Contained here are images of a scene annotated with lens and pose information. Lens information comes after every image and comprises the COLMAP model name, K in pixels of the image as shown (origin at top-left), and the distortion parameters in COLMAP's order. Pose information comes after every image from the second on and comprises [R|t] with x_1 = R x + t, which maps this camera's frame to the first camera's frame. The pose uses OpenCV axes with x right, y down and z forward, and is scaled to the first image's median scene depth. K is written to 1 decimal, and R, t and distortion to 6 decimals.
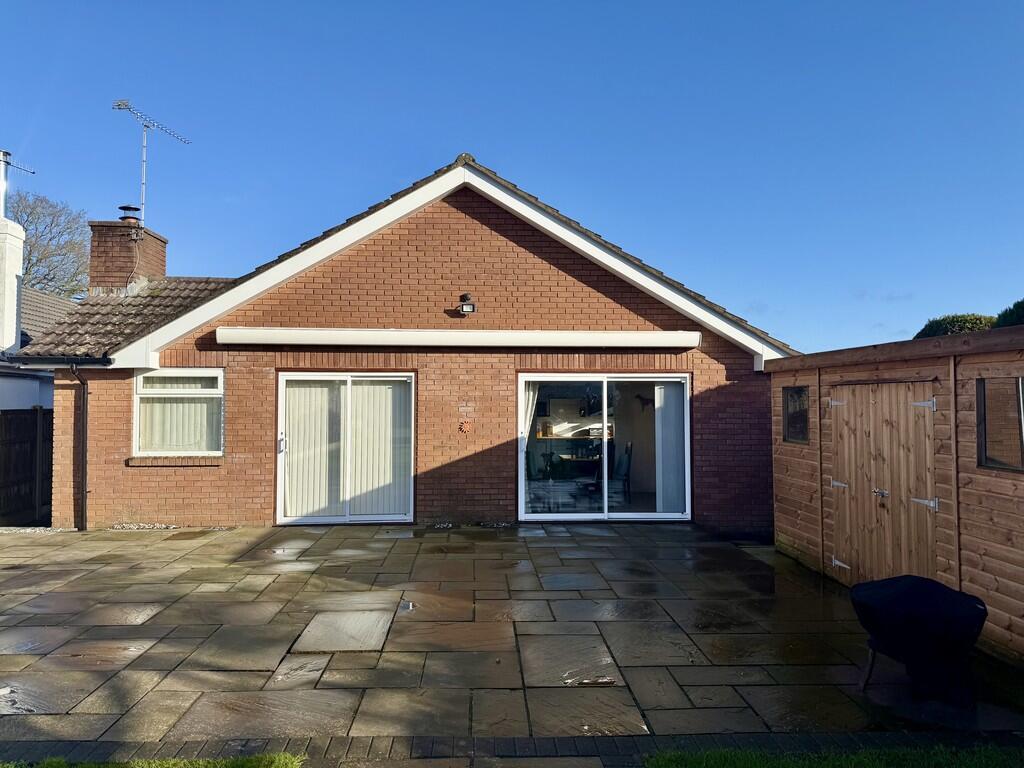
lens RADIAL K [[715.1, 0, 501.8], [0, 715.1, 381.8], [0, 0, 1]] dist [0.048100, -0.077794]
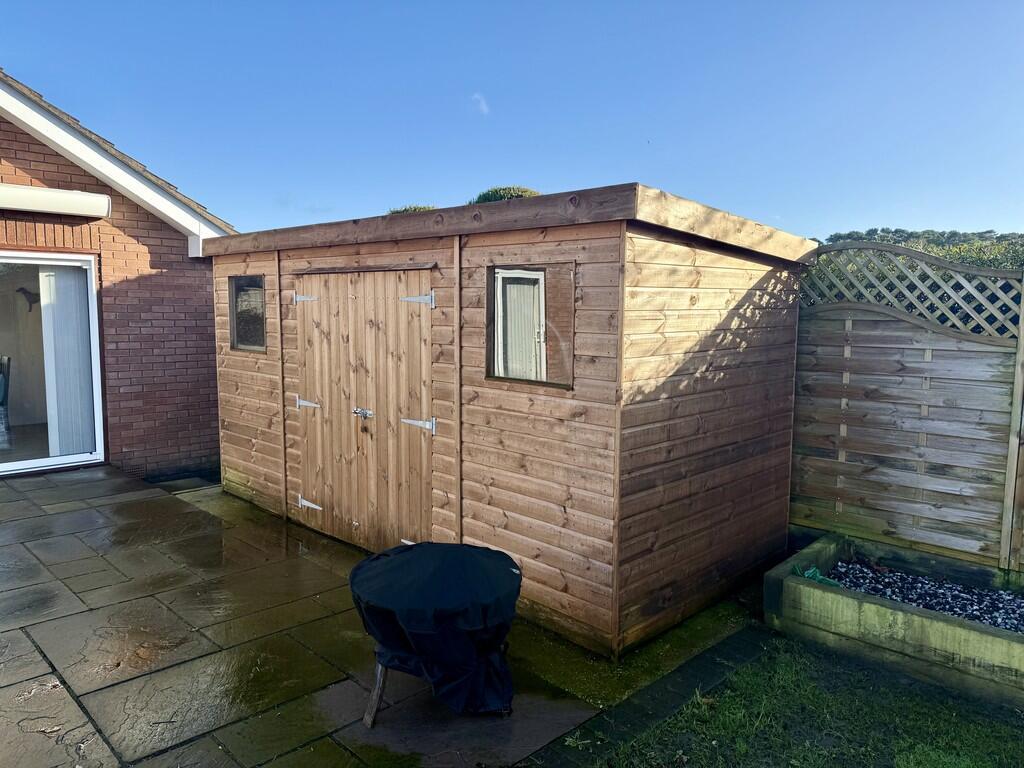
lens RADIAL K [[715.1, 0, 519.2], [0, 715.1, 376.4], [0, 0, 1]] dist [0.048100, -0.077794]
pose [[0.721063, -0.059423, 0.690316, 0.076501], [-0.029542, 0.992773, 0.116317, 0.012507], [-0.692239, -0.104266, 0.714096, 0.220954]]
